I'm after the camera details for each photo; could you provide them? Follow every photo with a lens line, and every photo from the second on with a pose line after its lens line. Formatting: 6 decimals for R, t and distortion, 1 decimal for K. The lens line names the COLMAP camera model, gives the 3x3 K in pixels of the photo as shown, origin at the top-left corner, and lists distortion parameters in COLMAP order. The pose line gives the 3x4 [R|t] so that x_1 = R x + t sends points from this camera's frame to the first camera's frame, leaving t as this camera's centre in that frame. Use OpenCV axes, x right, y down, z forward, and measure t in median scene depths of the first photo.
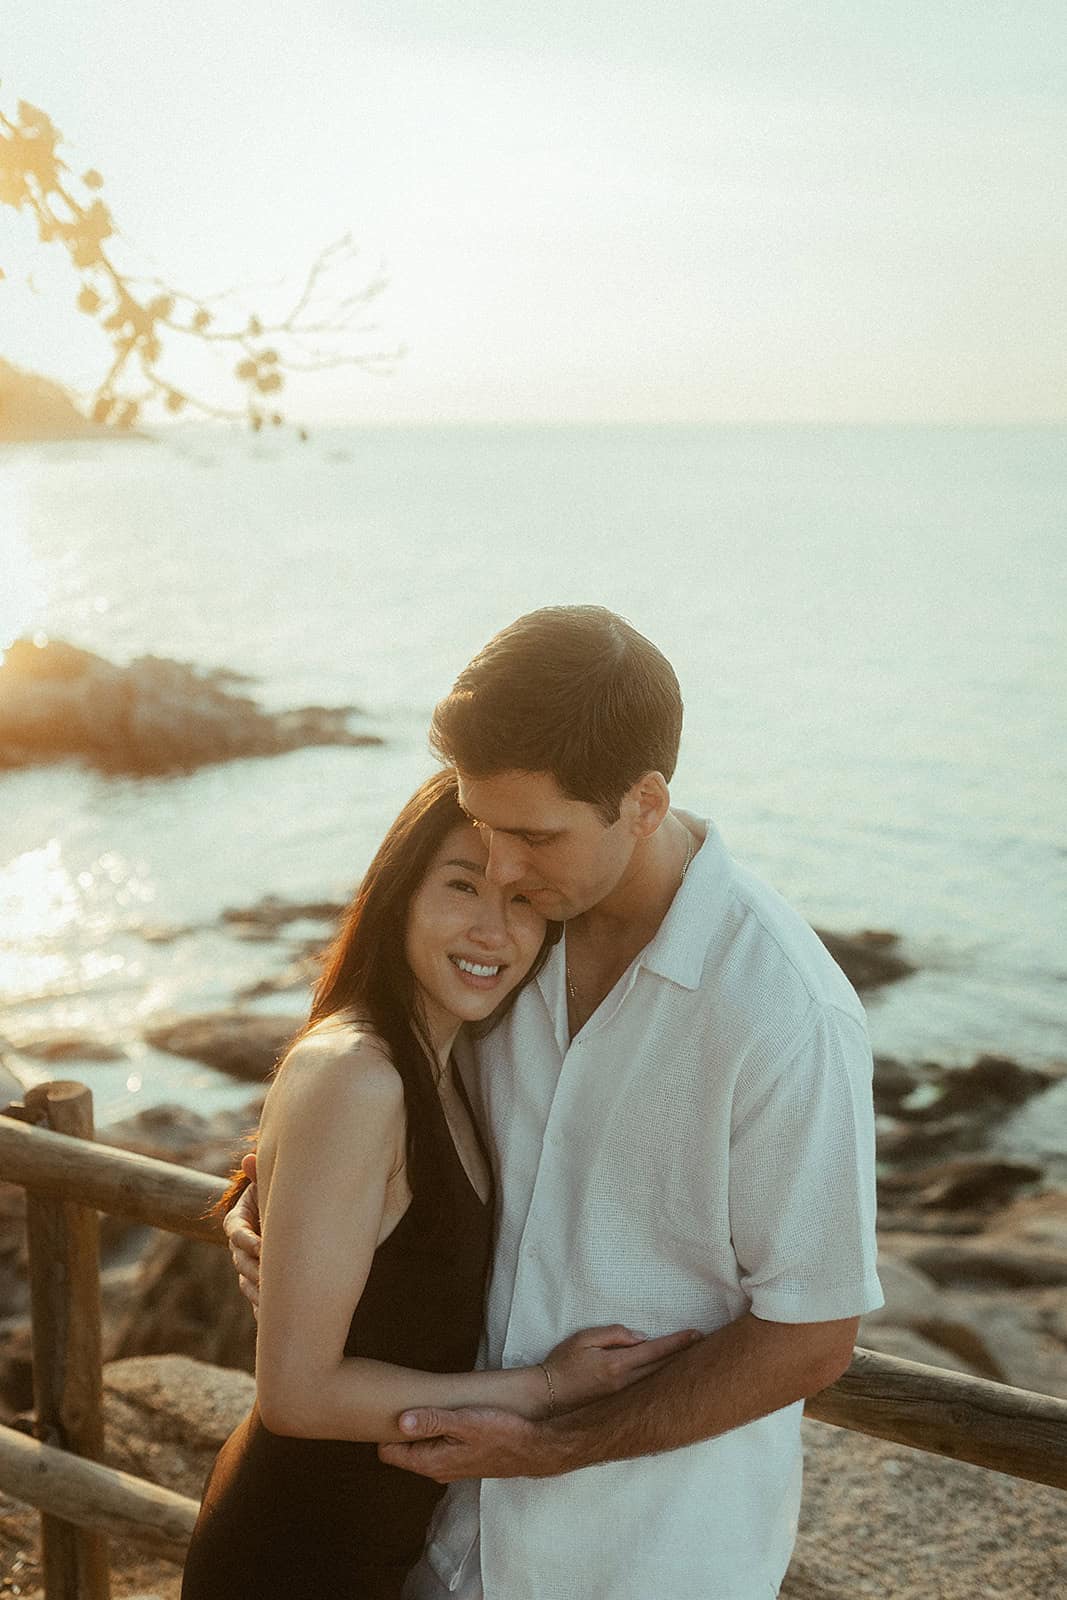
lens RADIAL K [[2196.0, 0, 533.5], [0, 2196.0, 800.0], [0, 0, 1]] dist [0.022151, 0.026398]
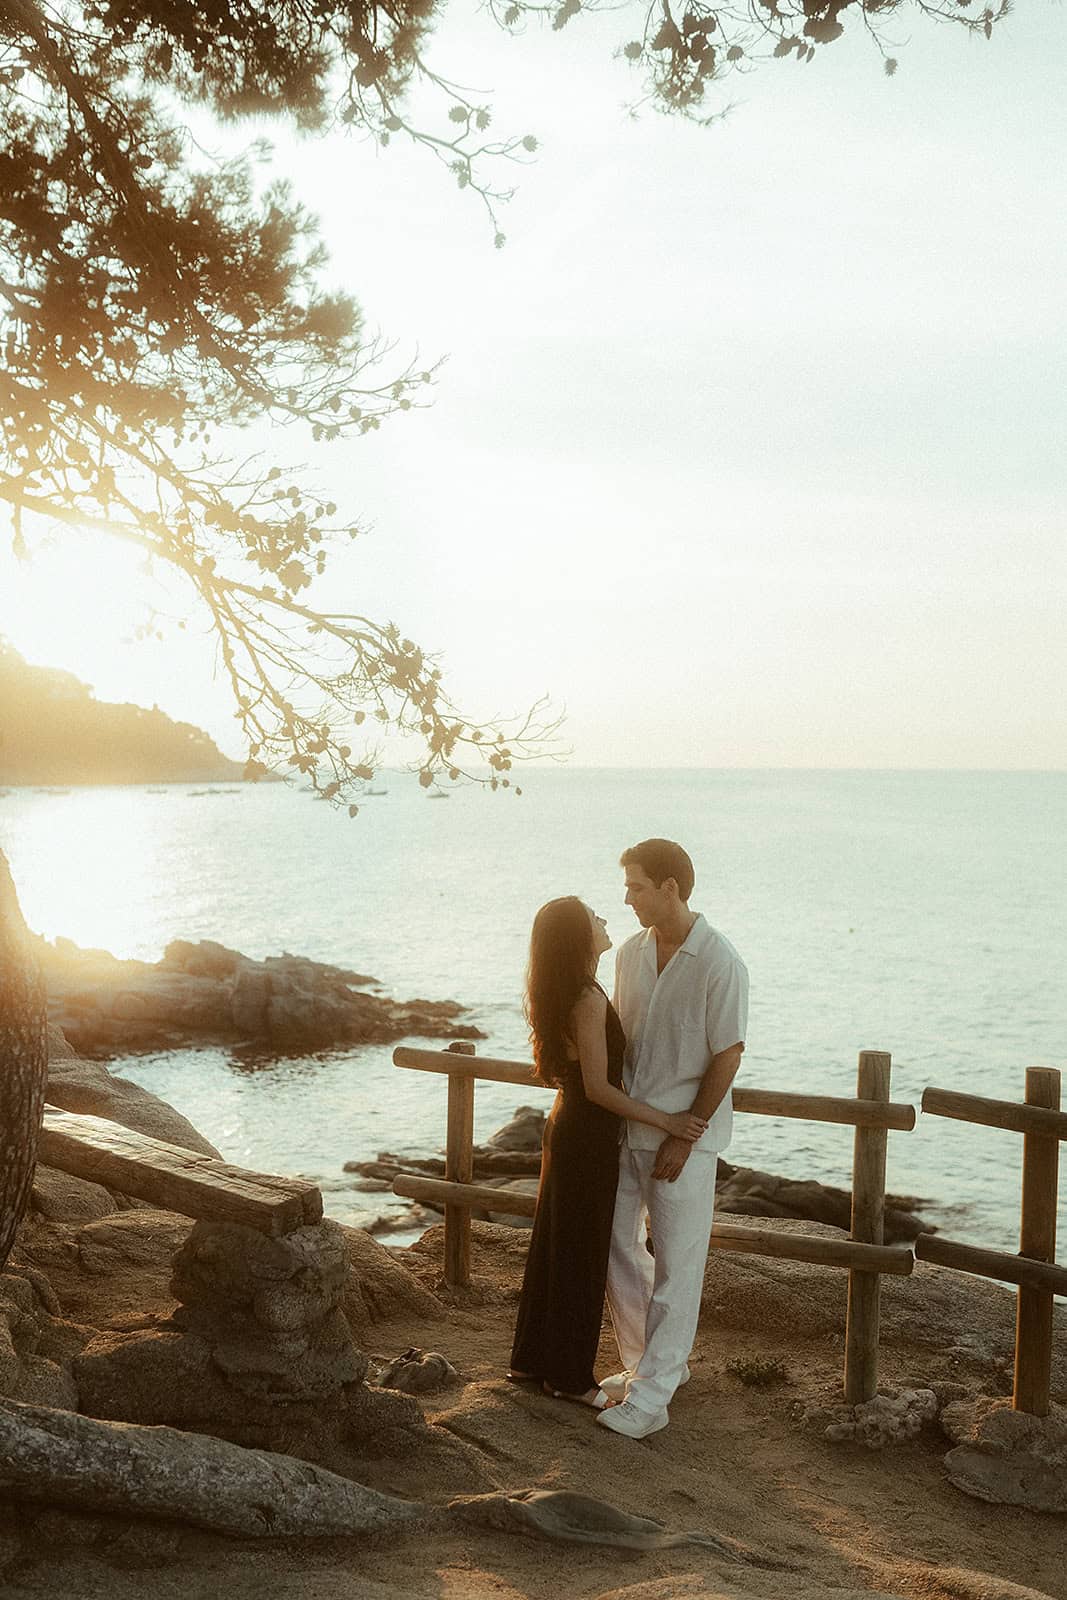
lens RADIAL K [[2196.0, 0, 533.5], [0, 2196.0, 800.0], [0, 0, 1]] dist [0.022151, 0.026398]
pose [[0.999519, 0.008821, -0.029741, -0.033261], [-0.013171, 0.988686, -0.149423, 0.137832], [0.028086, 0.149743, 0.988326, -0.956086]]
